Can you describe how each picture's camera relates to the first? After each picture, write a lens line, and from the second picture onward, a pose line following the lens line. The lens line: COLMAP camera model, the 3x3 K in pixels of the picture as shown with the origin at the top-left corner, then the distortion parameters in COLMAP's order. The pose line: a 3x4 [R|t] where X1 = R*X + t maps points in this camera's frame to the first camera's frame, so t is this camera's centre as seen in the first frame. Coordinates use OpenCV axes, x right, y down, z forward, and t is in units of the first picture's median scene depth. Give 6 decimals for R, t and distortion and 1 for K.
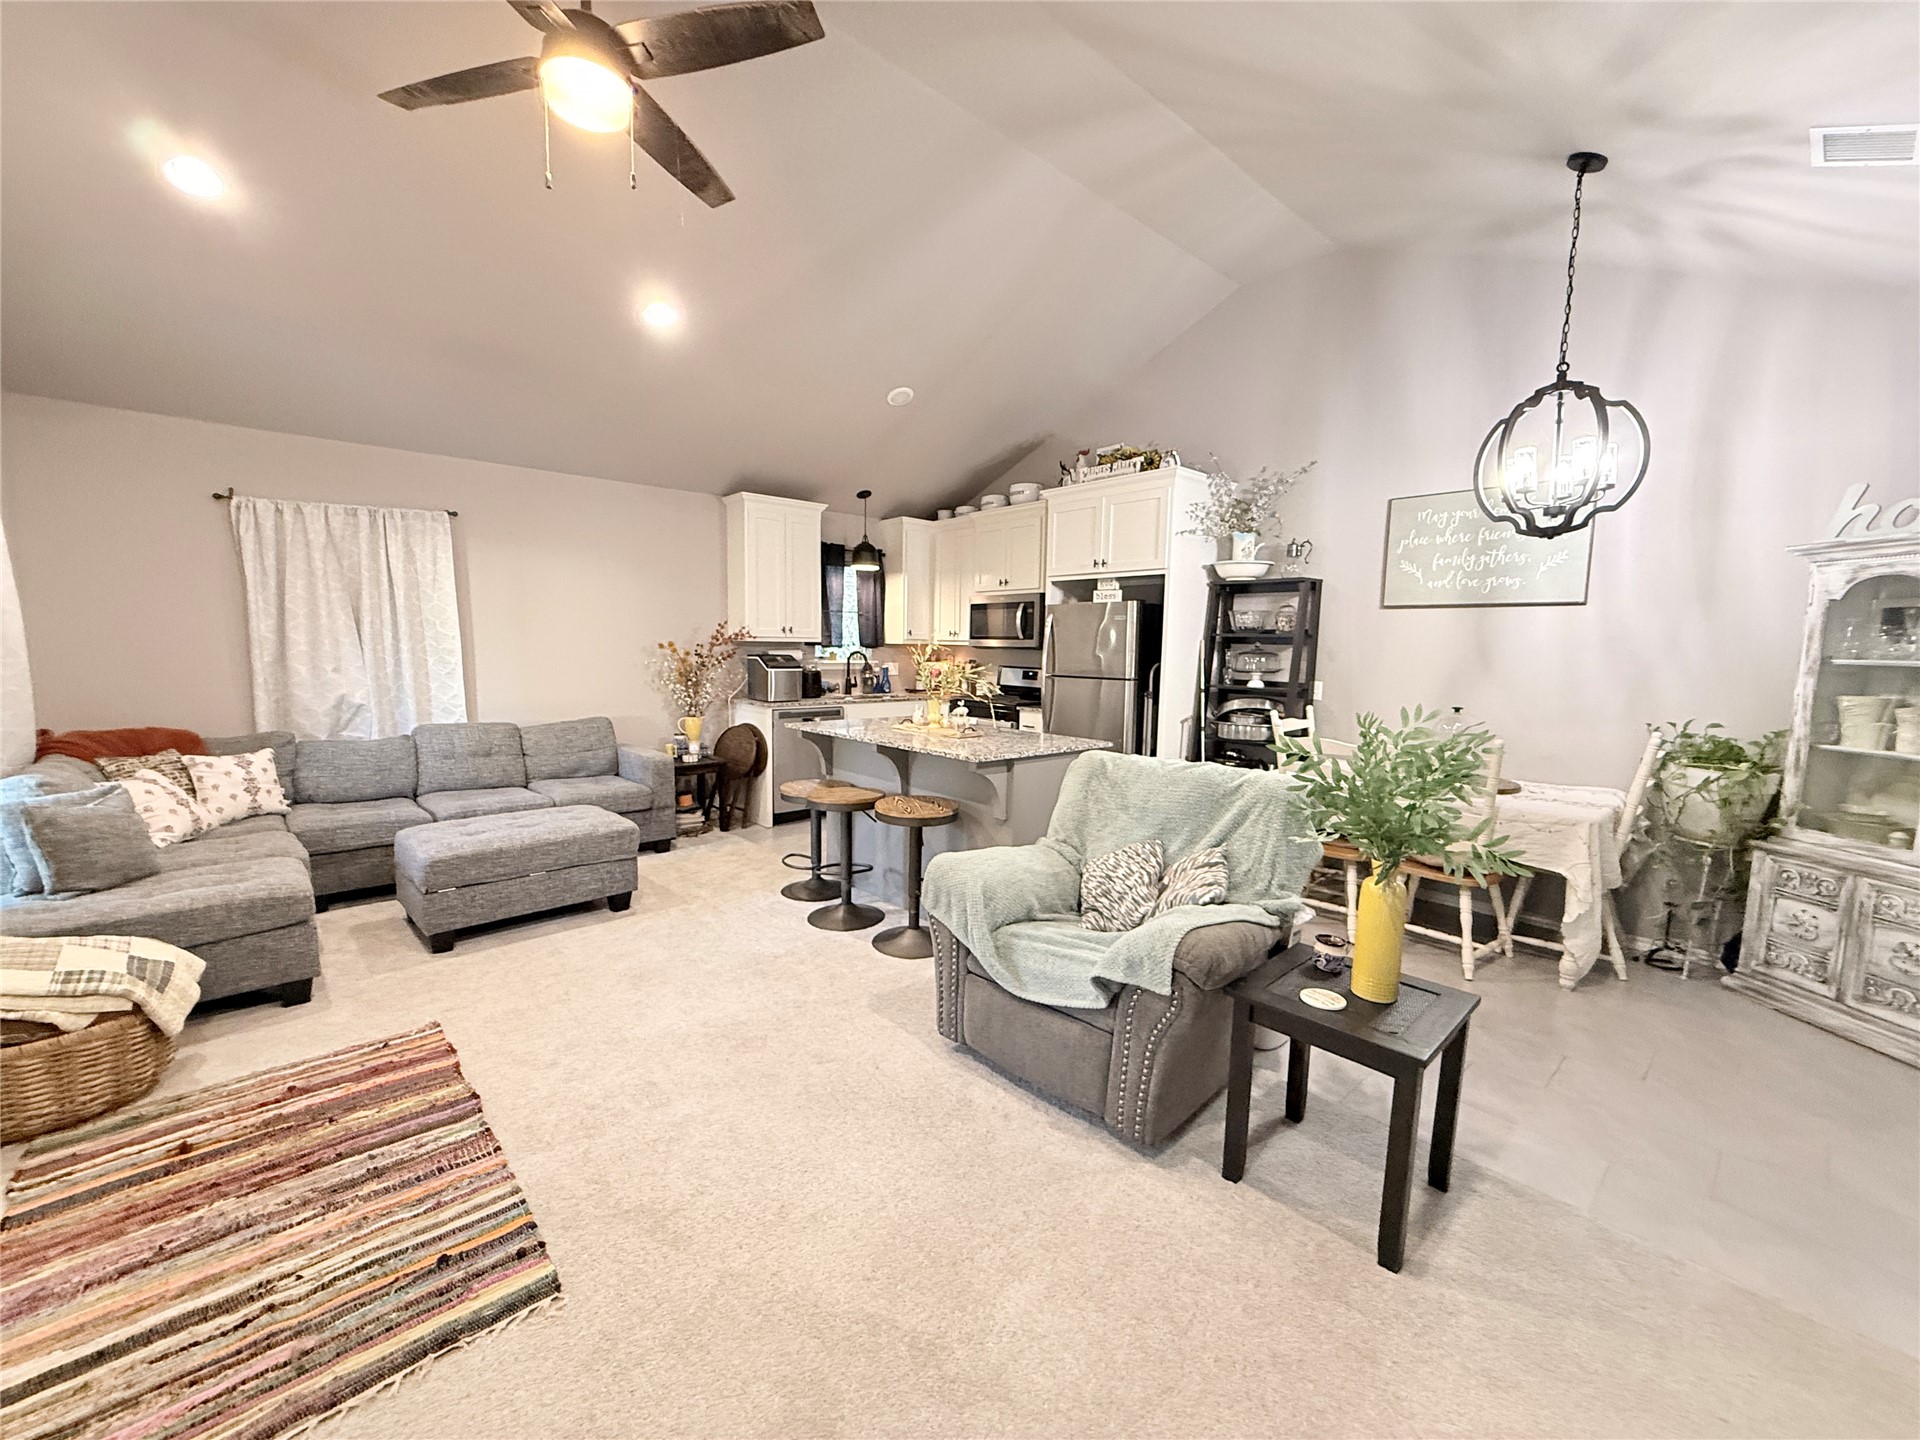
lens RADIAL K [[764.5, 0, 954.4], [0, 764.5, 721.6], [0, 0, 1]] dist [-0.000945, 0.000035]
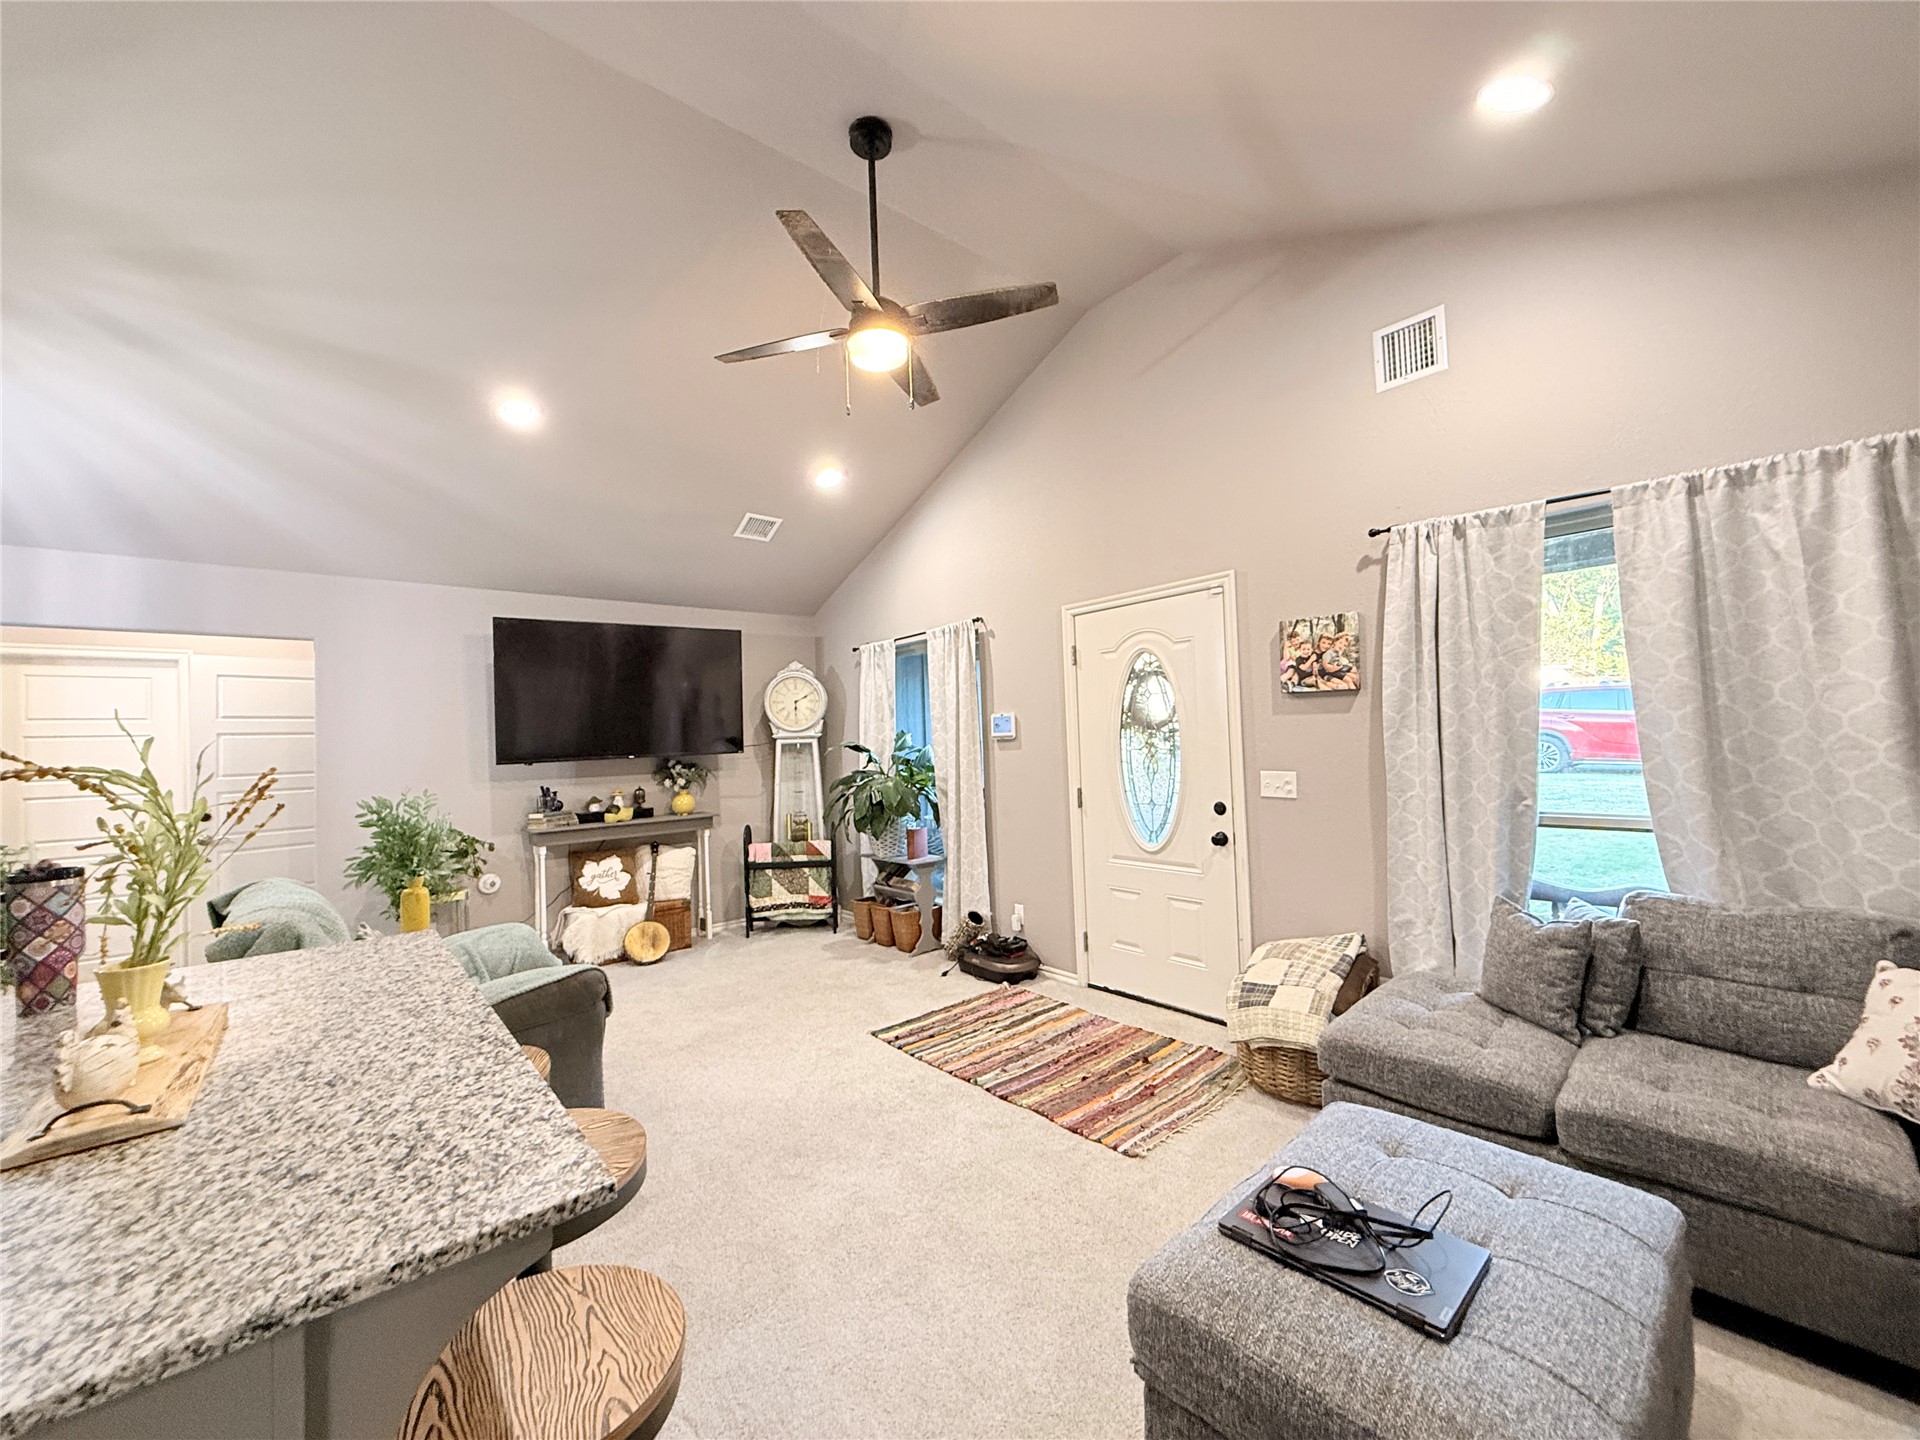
lens RADIAL K [[764.5, 0, 954.4], [0, 764.5, 721.6], [0, 0, 1]] dist [-0.000945, 0.000035]
pose [[-0.999402, 0.017559, 0.029775, -0.313073], [0.019773, 0.996929, 0.075777, -0.122108], [-0.028353, 0.076320, -0.996680, 1.174574]]
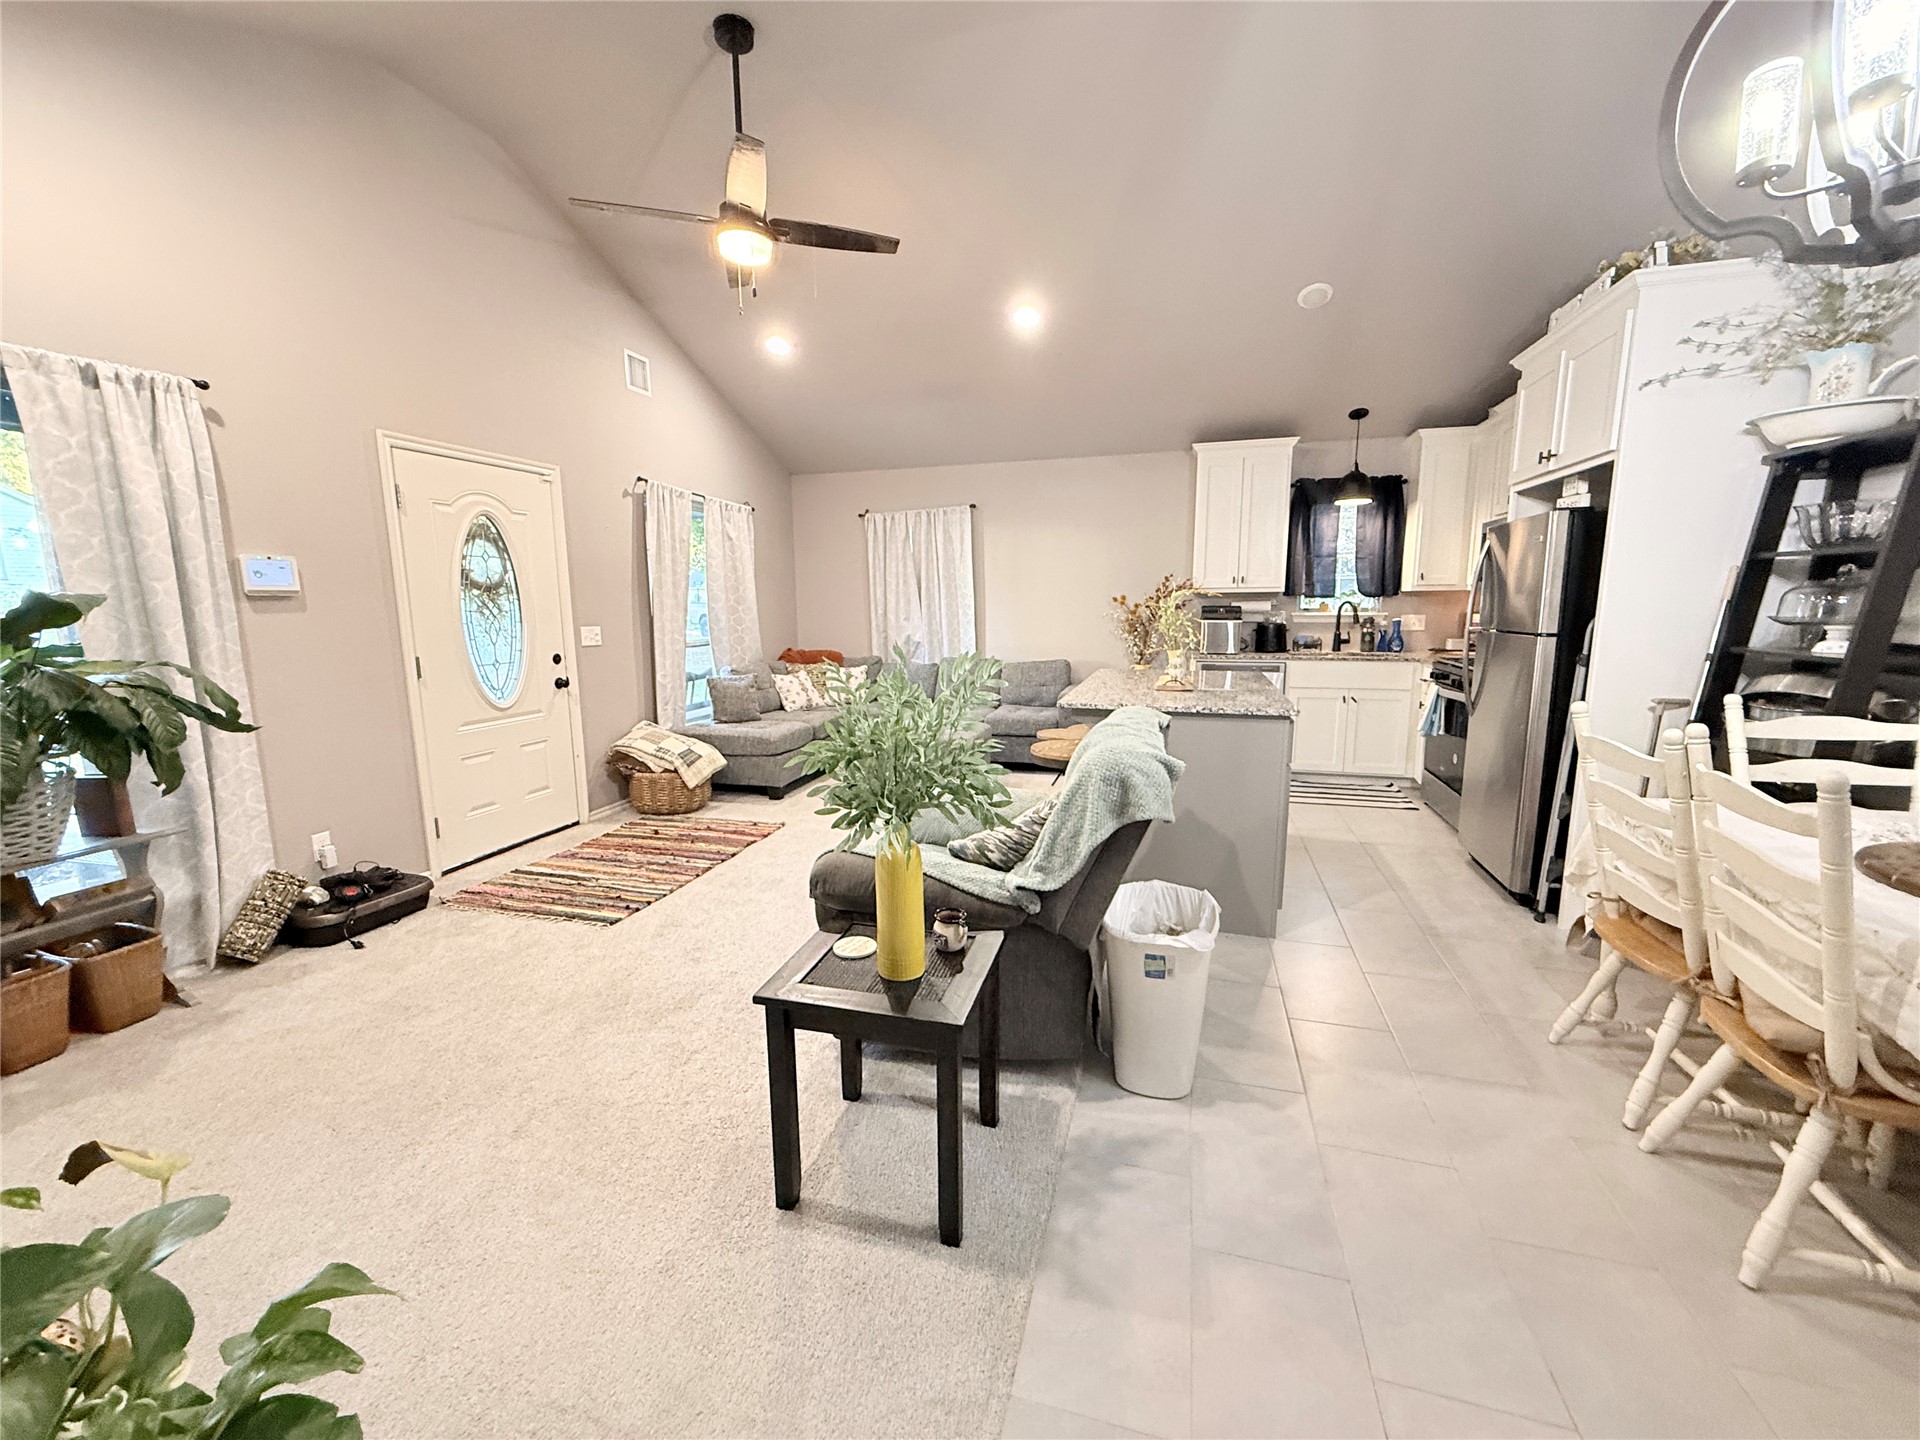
lens RADIAL K [[764.5, 0, 954.4], [0, 764.5, 721.6], [0, 0, 1]] dist [-0.000945, 0.000035]
pose [[0.524116, 0.113114, -0.844102, 0.582552], [-0.069723, 0.993512, 0.089843, -0.006110], [0.848788, 0.011765, 0.528602, 0.262253]]
